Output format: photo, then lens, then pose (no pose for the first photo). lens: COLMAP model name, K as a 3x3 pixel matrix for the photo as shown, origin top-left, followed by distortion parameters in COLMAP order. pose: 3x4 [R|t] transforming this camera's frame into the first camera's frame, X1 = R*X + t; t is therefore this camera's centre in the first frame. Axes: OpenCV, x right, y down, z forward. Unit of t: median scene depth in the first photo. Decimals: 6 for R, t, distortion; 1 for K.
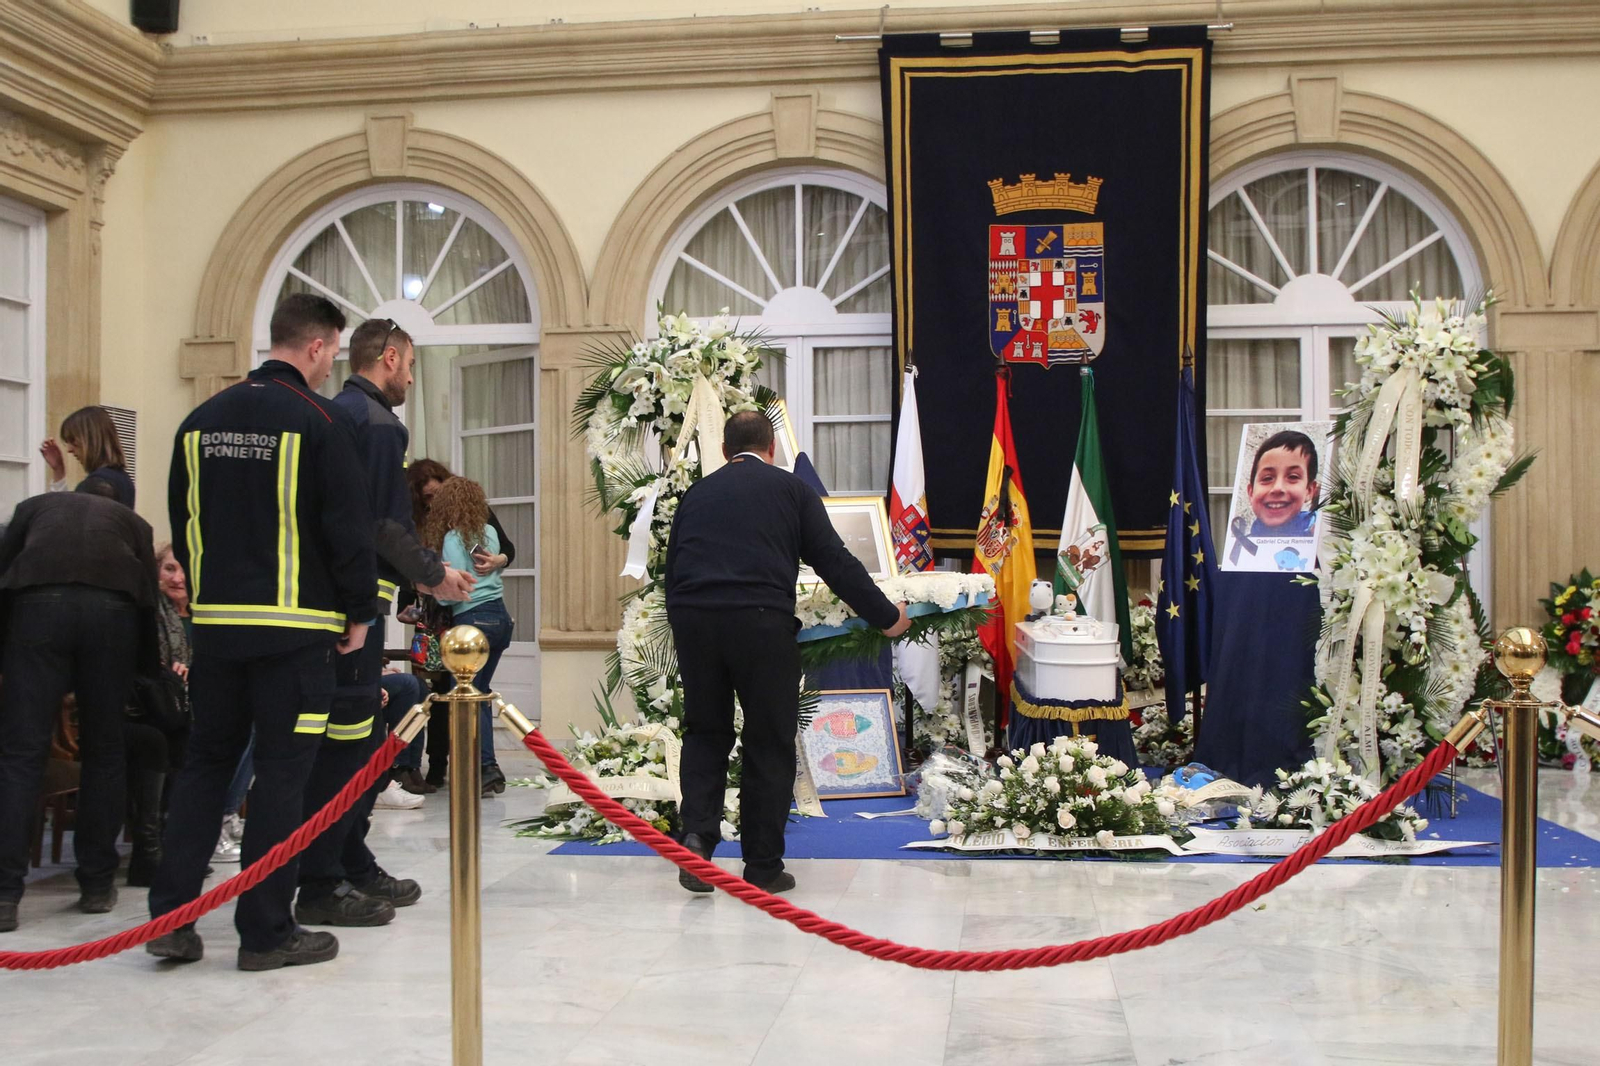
lens RADIAL K [[1983.9, 0, 735.1], [0, 1983.9, 534.4], [0, 0, 1]] dist [-0.068918, 0.009052]
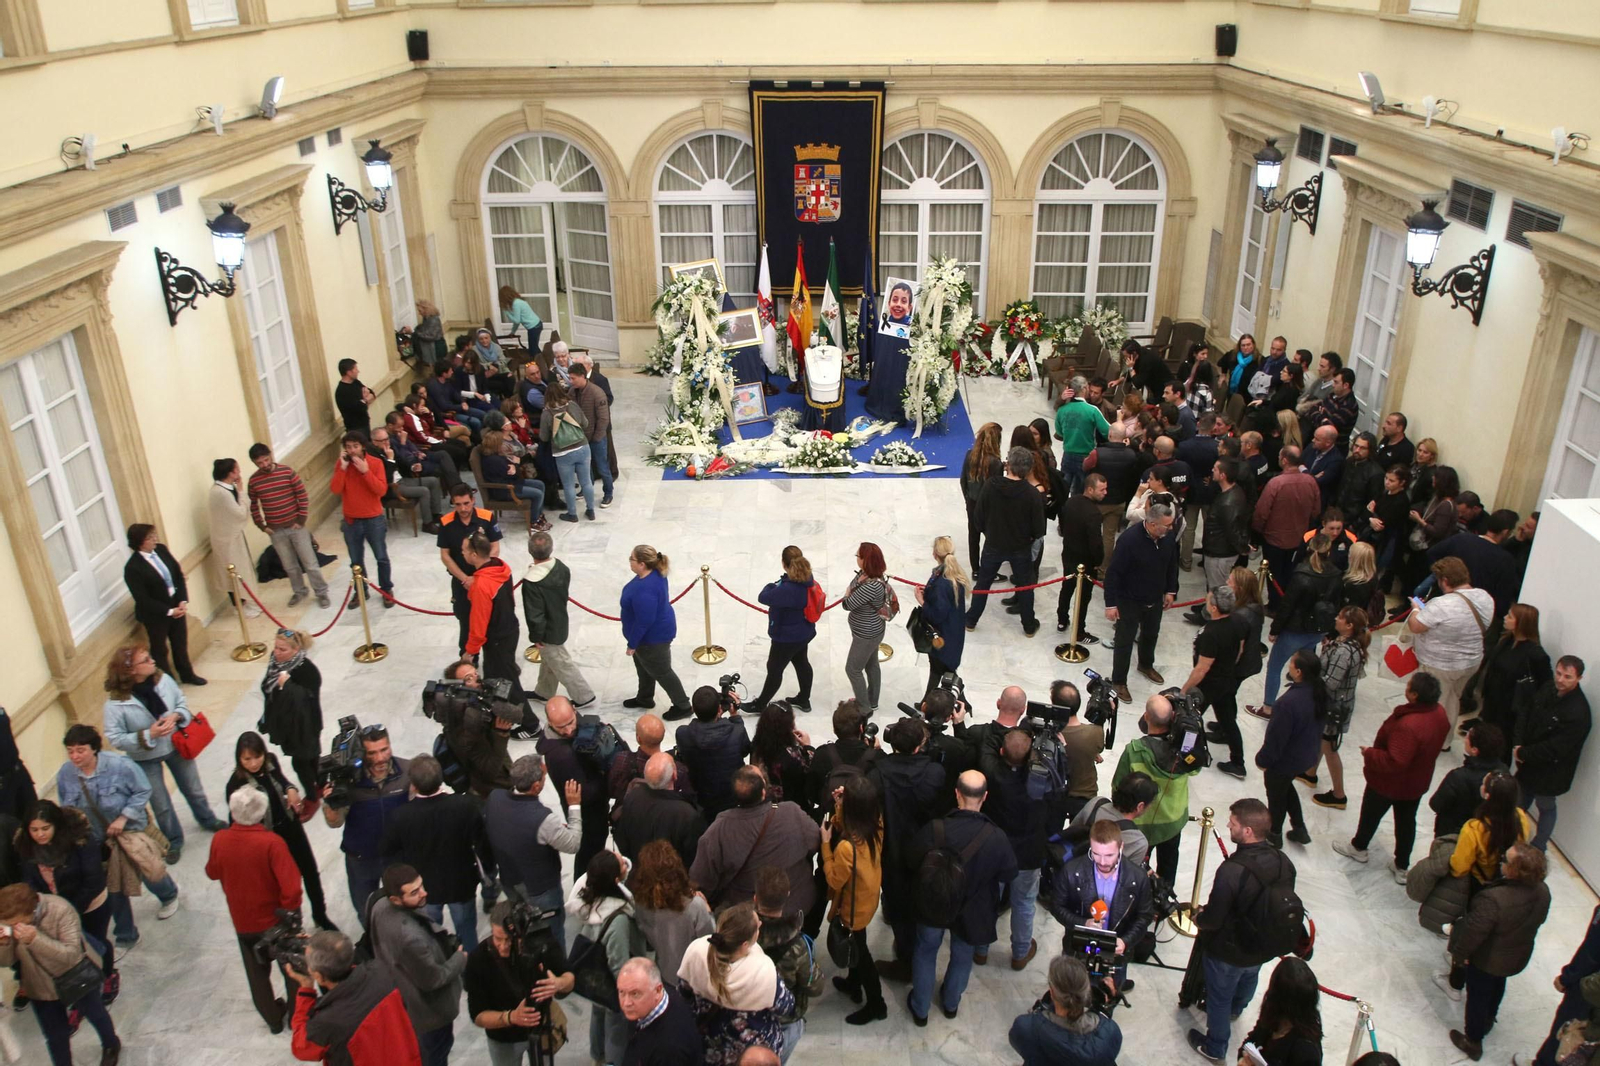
lens RADIAL K [[1344.5, 0, 800.0], [0, 1344.5, 533.0], [0, 0, 1]] dist [-0.045101, 0.008927]
pose [[0.991114, -0.062837, 0.117234, -0.092769], [0.003192, 0.892358, 0.451317, -0.521886], [-0.132974, -0.446932, 0.884630, -0.706977]]
